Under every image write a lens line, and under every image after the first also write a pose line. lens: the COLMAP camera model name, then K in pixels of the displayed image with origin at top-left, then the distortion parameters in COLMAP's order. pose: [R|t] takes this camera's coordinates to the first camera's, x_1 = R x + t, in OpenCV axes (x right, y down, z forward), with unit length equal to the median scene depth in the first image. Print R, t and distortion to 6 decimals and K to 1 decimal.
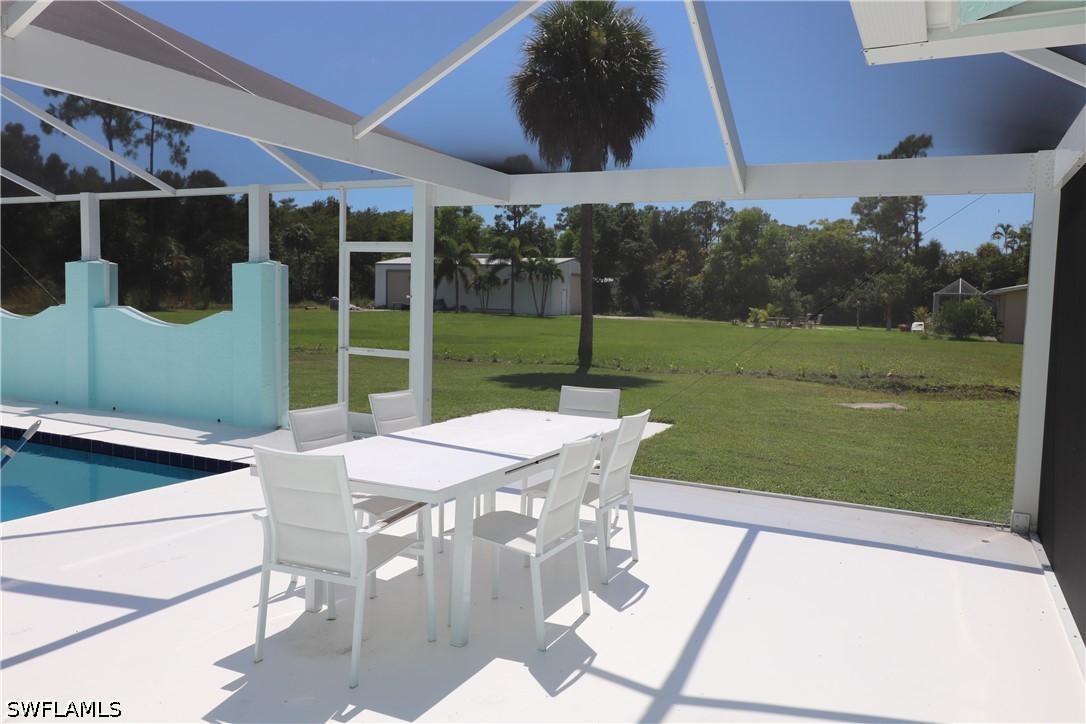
lens RADIAL K [[829.7, 0, 542.8], [0, 829.7, 358.7], [0, 0, 1]] dist [0.018500, -0.006436]
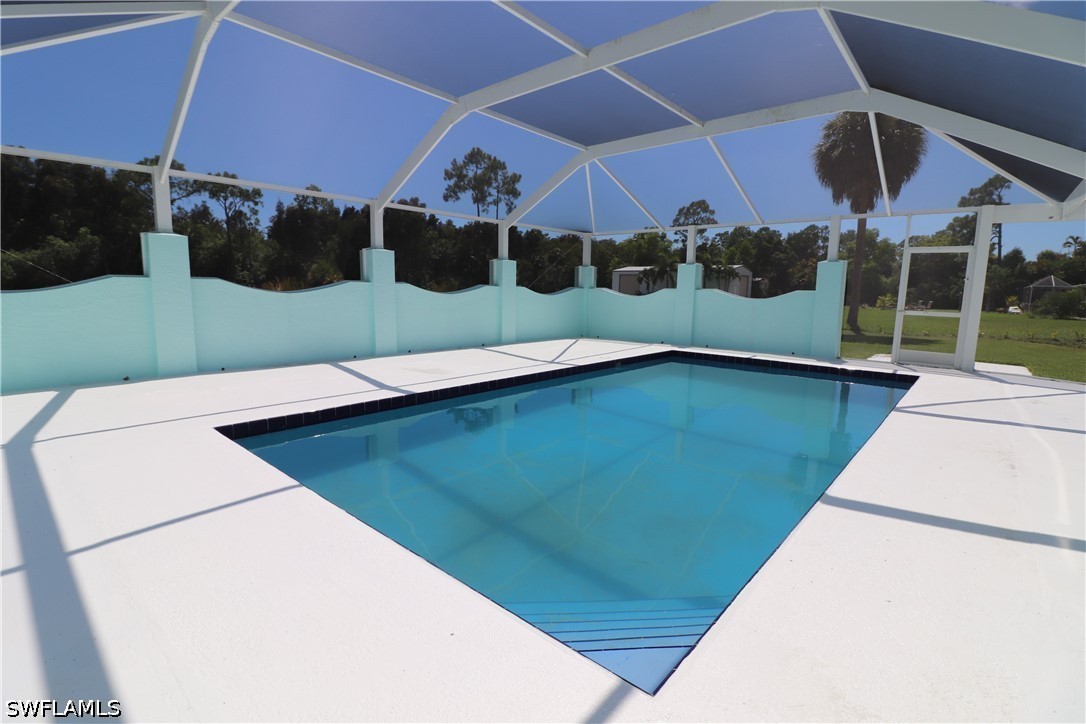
lens RADIAL K [[503.7, 0, 540.5], [0, 503.7, 362.1], [0, 0, 1]] dist [-0.008366, -0.006839]
pose [[0.966702, 0.029074, -0.254247, -0.086028], [-0.012832, 0.997783, 0.065307, 0.004127], [0.255582, -0.059869, 0.964932, -0.021055]]
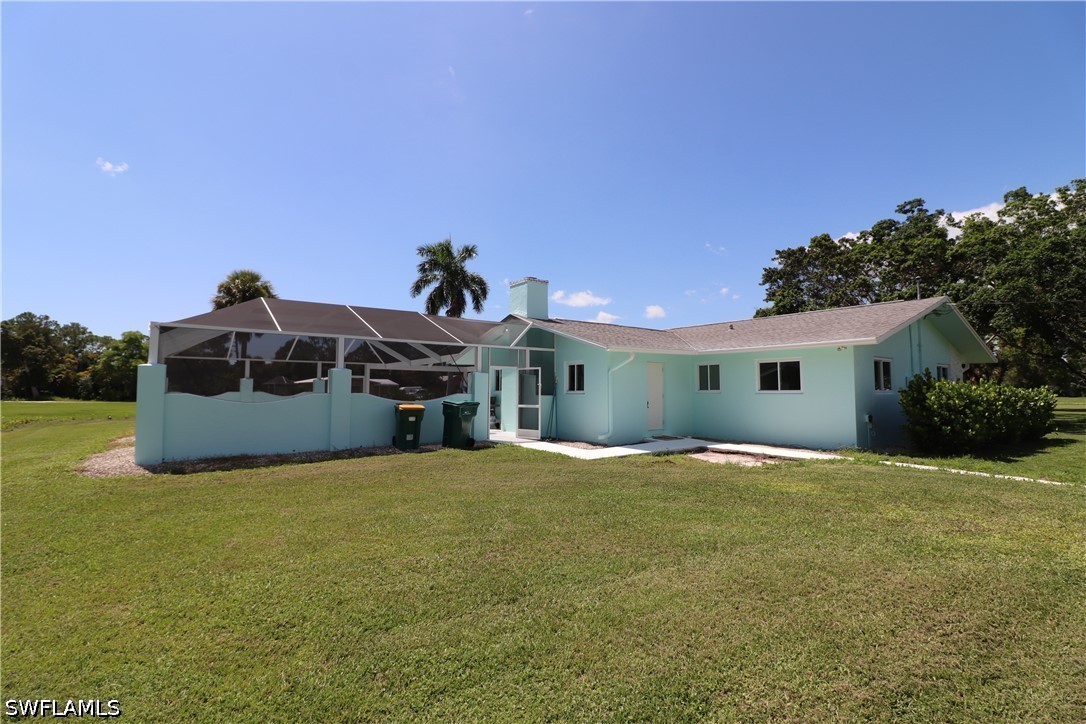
lens RADIAL K [[503.7, 0, 544.9], [0, 503.7, 355.0], [0, 0, 1]] dist [-0.008366, -0.006839]
pose [[0.451022, 0.040224, 0.891606, -0.270246], [0.076358, 0.993582, -0.083450, 0.007342], [-0.889241, 0.105719, 0.445056, -0.145744]]
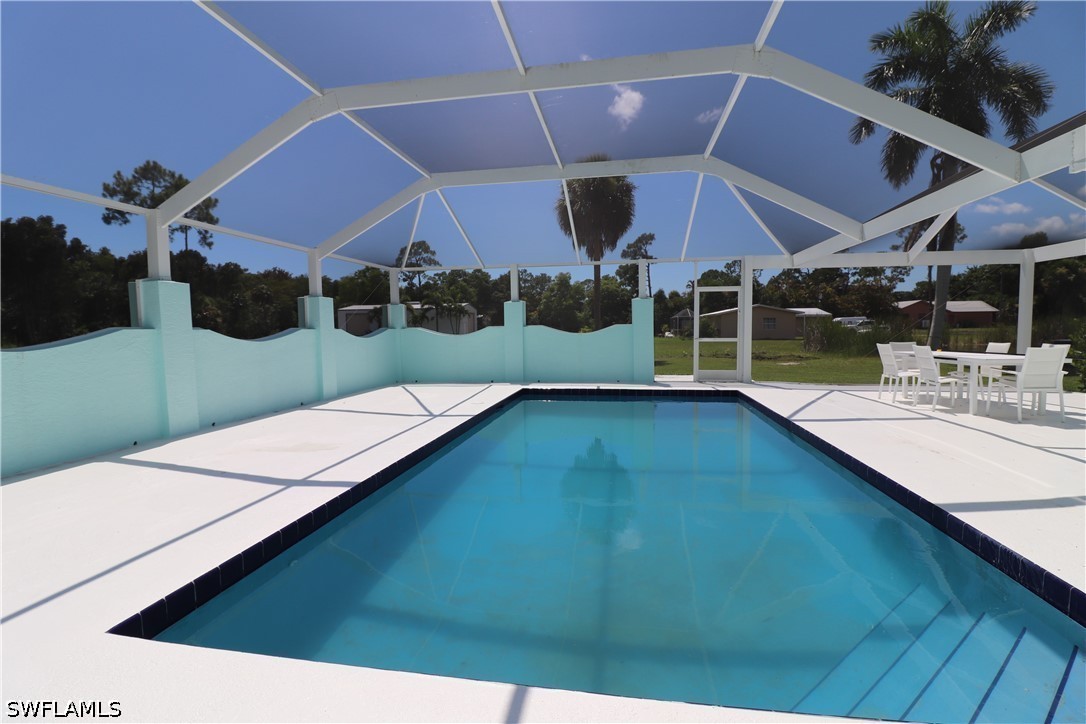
lens RADIAL K [[503.7, 0, 544.6], [0, 503.7, 361.9], [0, 0, 1]] dist [-0.008366, -0.006839]
pose [[0.954669, -0.057665, 0.292029, -0.121044], [0.059274, 0.998236, 0.003344, 0.002175], [-0.291707, 0.014117, 0.956404, -0.009194]]
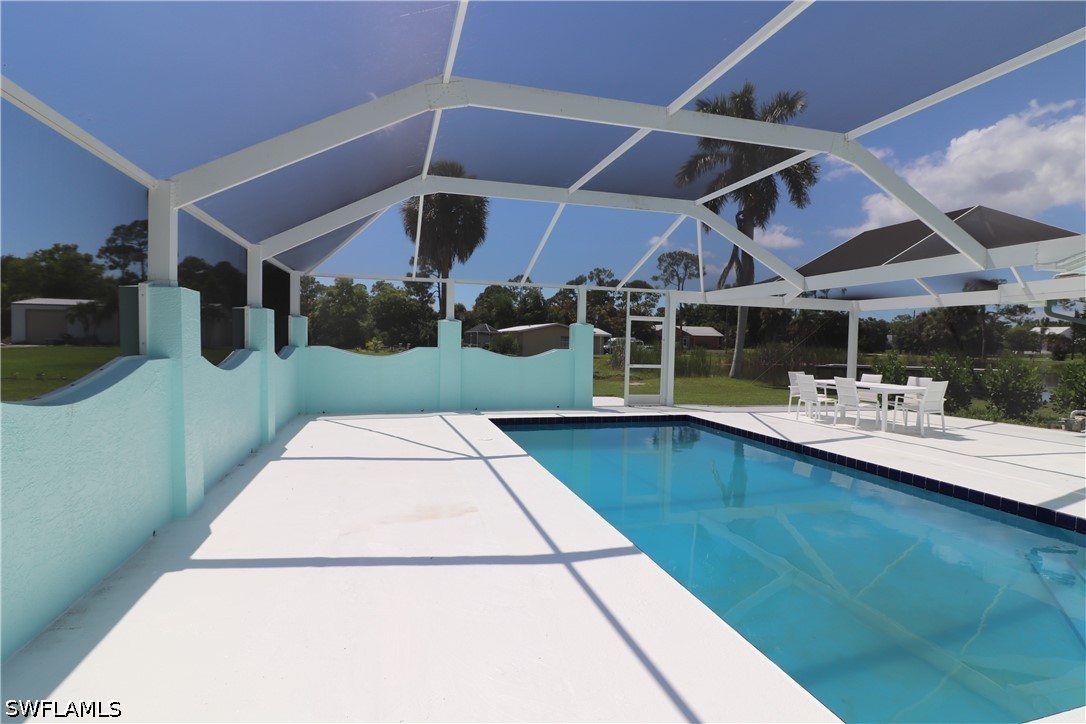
lens RADIAL K [[533.3, 0, 541.1], [0, 533.3, 357.9], [0, 0, 1]] dist [-0.005158, -0.002545]
pose [[0.739614, -0.032855, 0.672229, -0.166774], [0.049285, 0.998770, -0.005410, -0.004365], [-0.671225, 0.037132, 0.740323, 0.016800]]
